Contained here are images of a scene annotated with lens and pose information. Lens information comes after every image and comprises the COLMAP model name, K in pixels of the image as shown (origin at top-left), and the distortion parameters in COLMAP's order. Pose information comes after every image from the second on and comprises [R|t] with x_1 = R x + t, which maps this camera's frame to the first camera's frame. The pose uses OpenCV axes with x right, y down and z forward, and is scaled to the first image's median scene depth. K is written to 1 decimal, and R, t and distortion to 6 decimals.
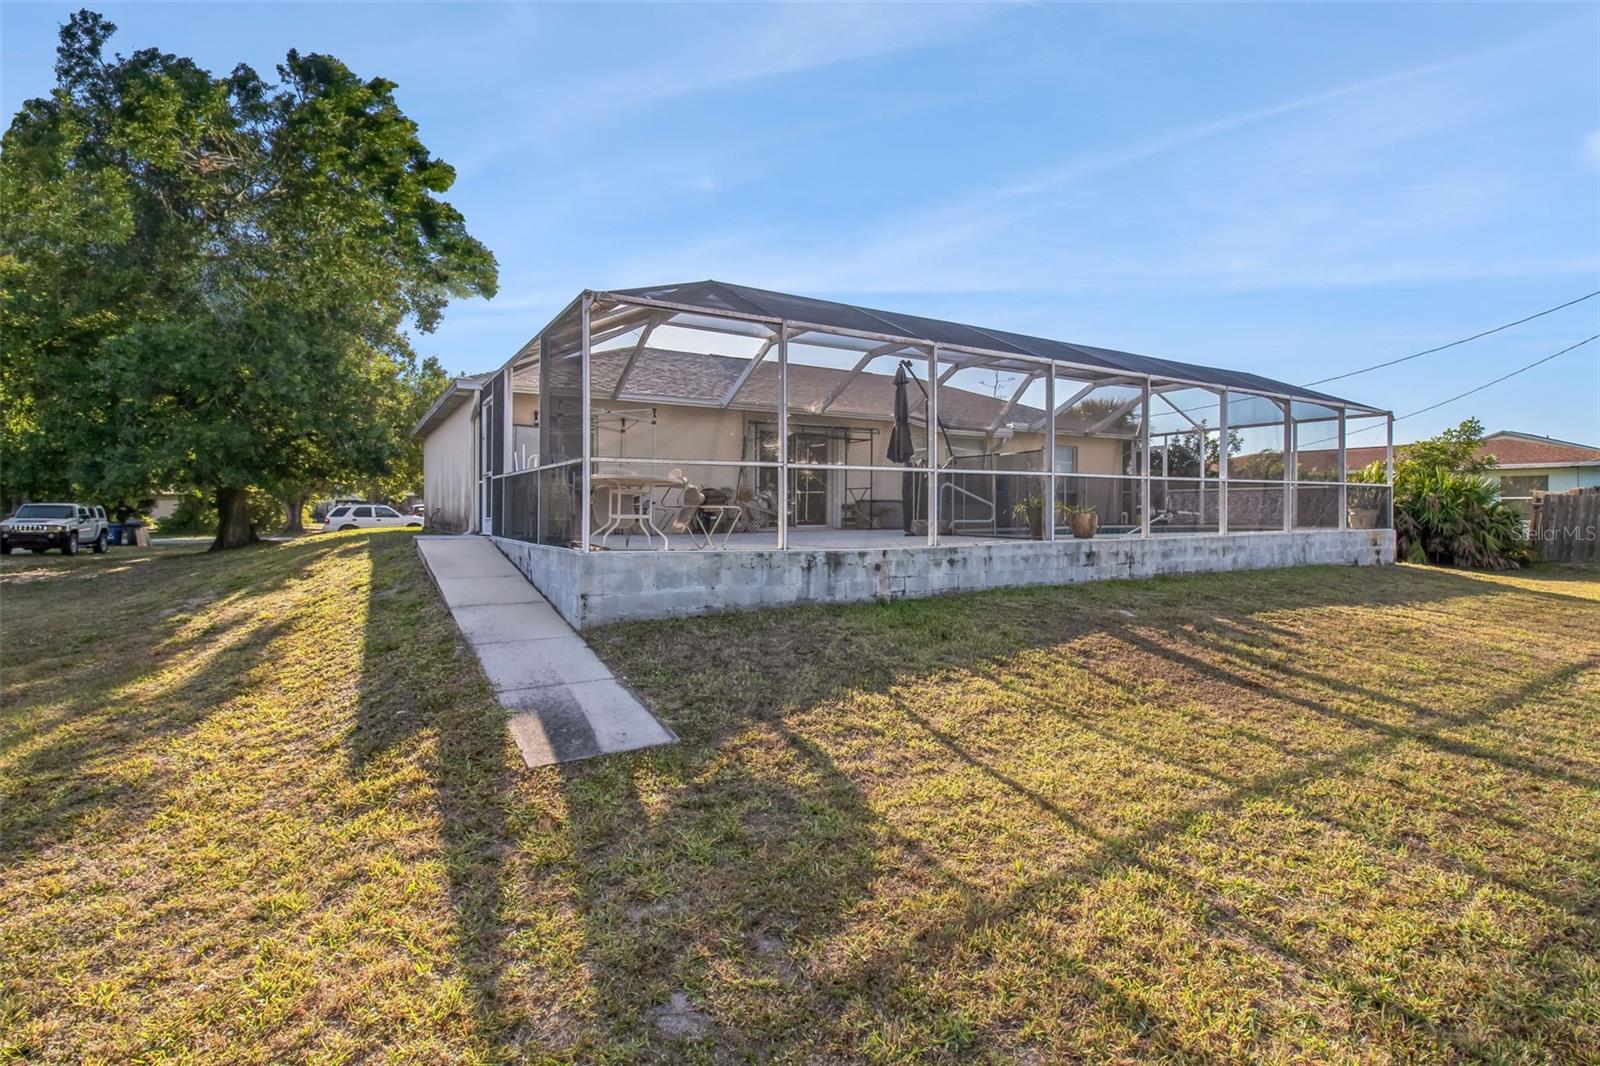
lens RADIAL K [[755.1, 0, 808.5], [0, 755.1, 510.0], [0, 0, 1]] dist [-0.001437, -0.010325]
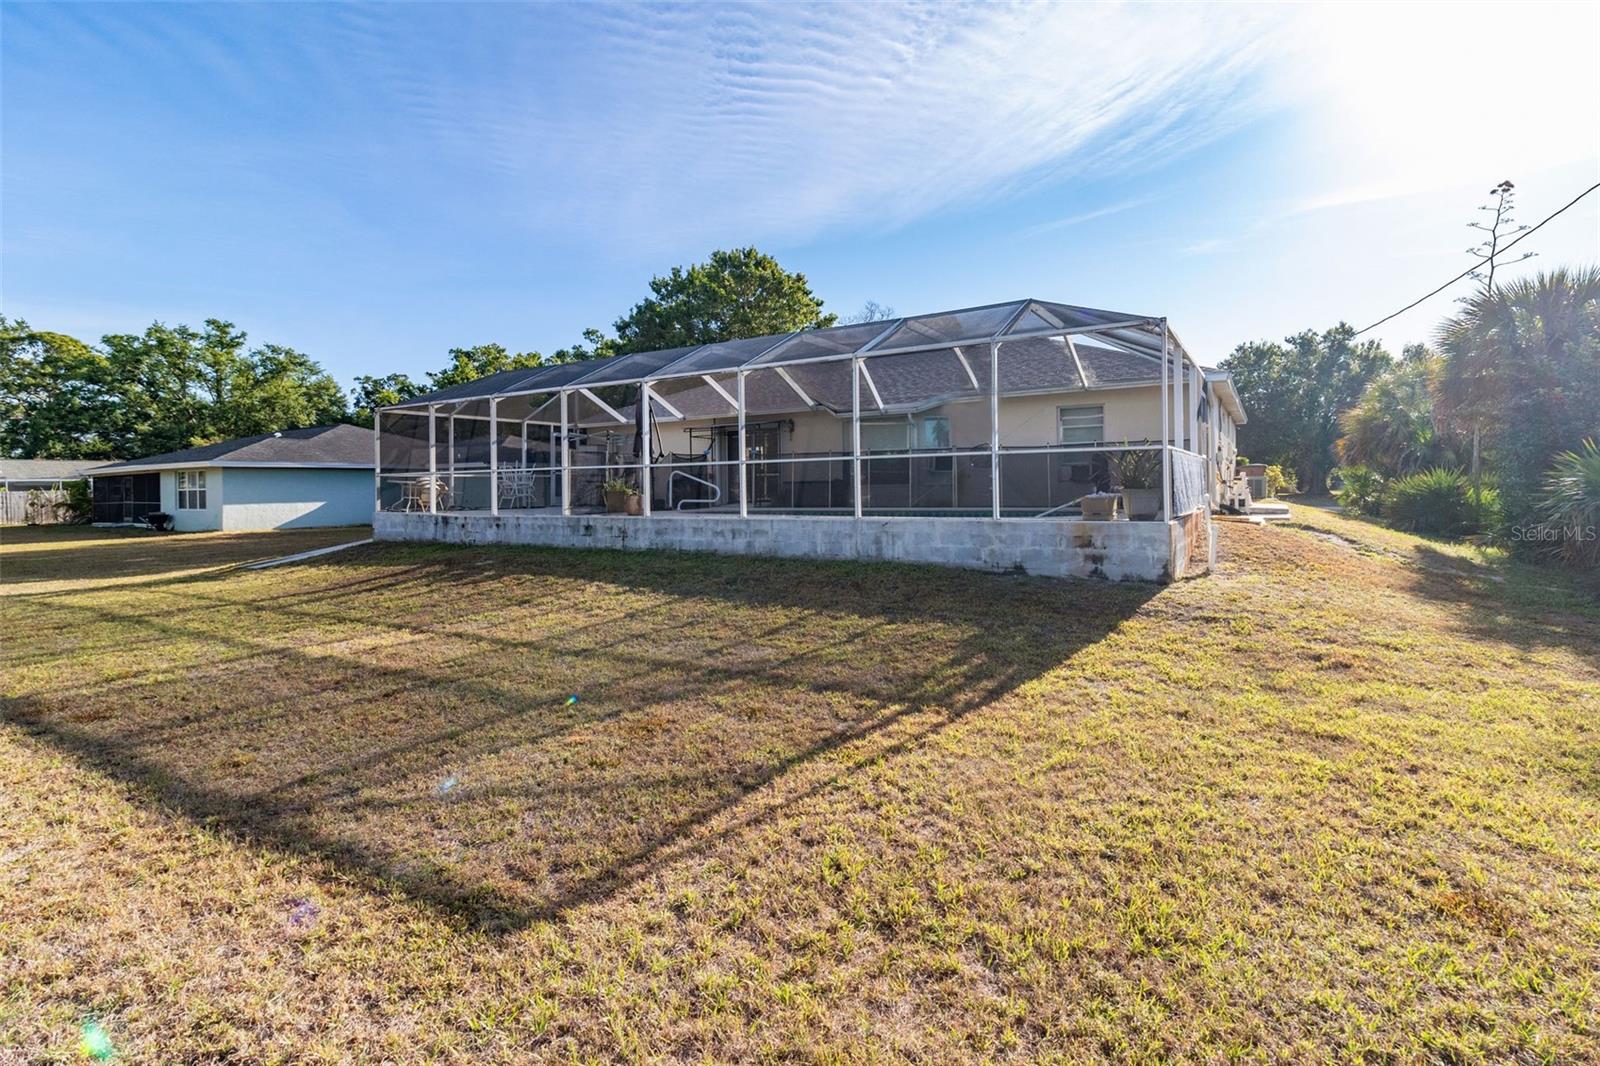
lens RADIAL K [[749.5, 0, 801.8], [0, 749.5, 527.2], [0, 0, 1]] dist [0.002271, -0.014832]
pose [[0.505650, 0.042831, -0.861675, 1.667663], [0.007136, 0.998525, 0.053821, -0.009353], [0.862709, -0.033364, 0.504599, 0.646369]]
